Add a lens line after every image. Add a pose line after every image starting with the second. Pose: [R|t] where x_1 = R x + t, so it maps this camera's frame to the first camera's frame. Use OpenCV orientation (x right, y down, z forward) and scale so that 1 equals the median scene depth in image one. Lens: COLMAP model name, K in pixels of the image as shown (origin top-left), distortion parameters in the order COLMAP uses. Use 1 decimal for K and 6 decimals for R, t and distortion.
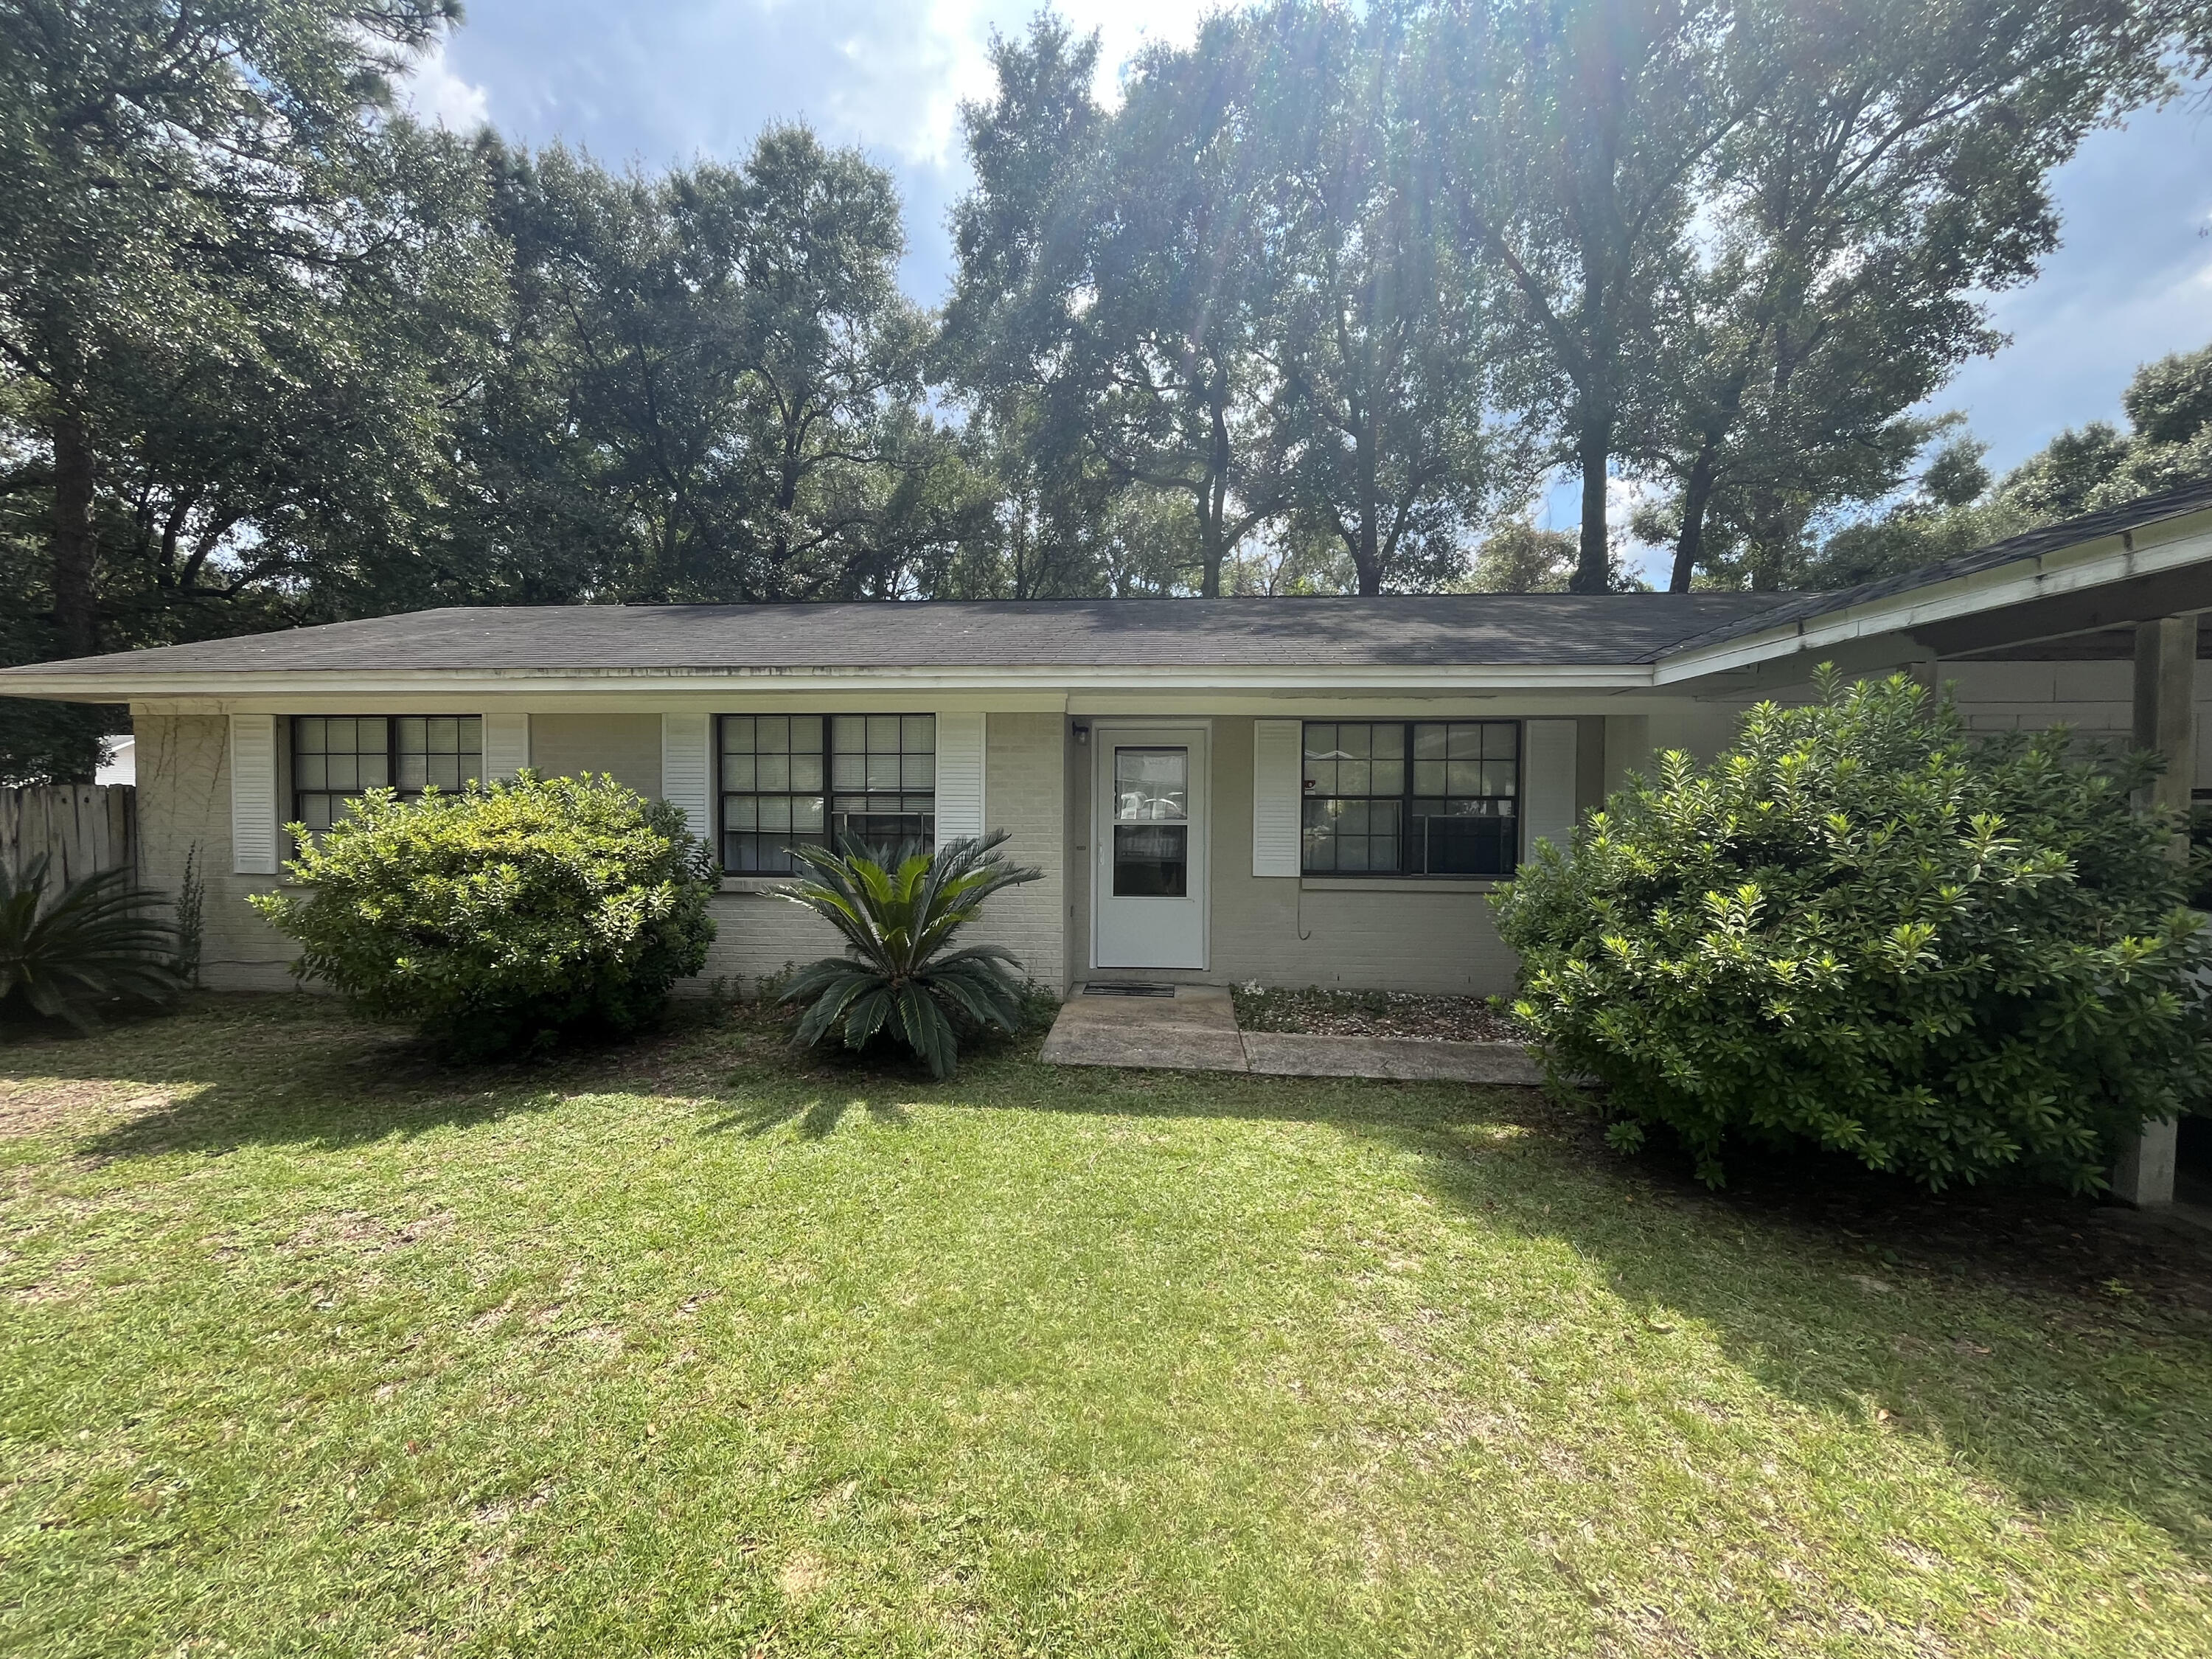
lens RADIAL K [[895.7, 0, 1111.4], [0, 895.7, 827.0], [0, 0, 1]] dist [-0.006039, 0.000049]
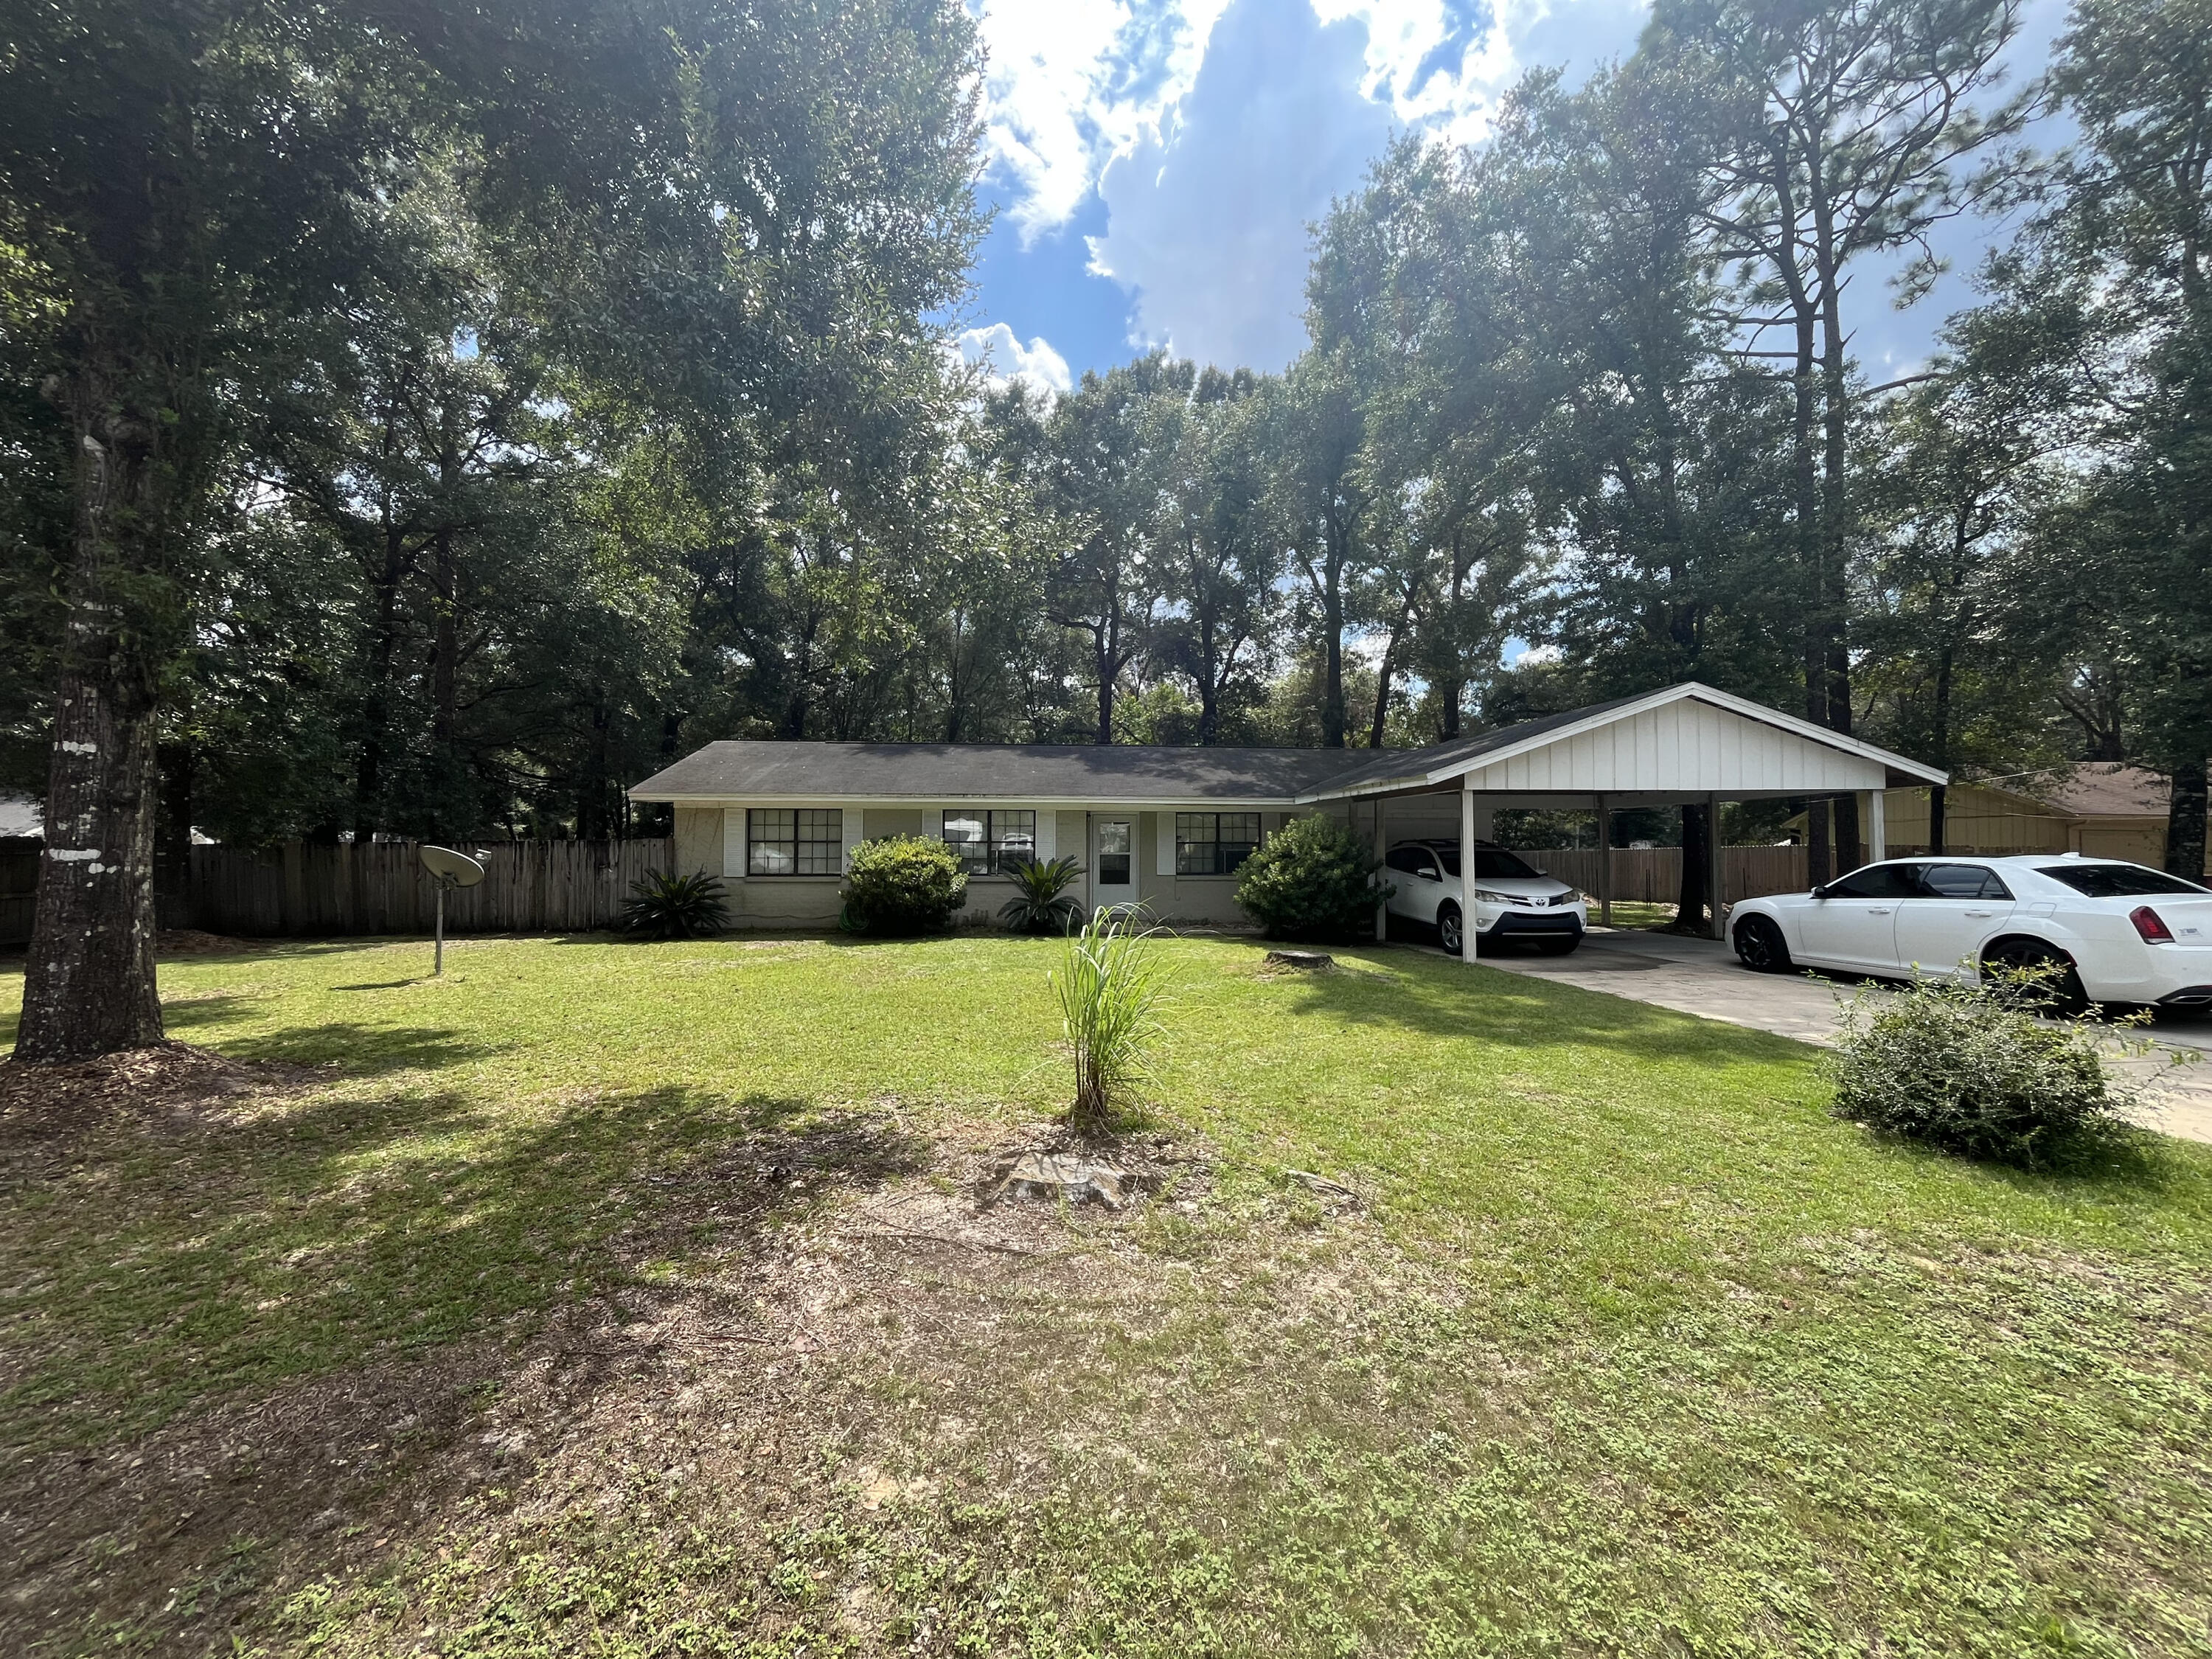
lens RADIAL K [[895.7, 0, 1111.4], [0, 895.7, 827.0], [0, 0, 1]] dist [-0.006039, 0.000049]
pose [[0.987763, 0.000954, 0.155962, -0.376974], [0.006885, 0.998740, -0.049713, 0.047125], [-0.155813, 0.050179, 0.986511, -1.524053]]
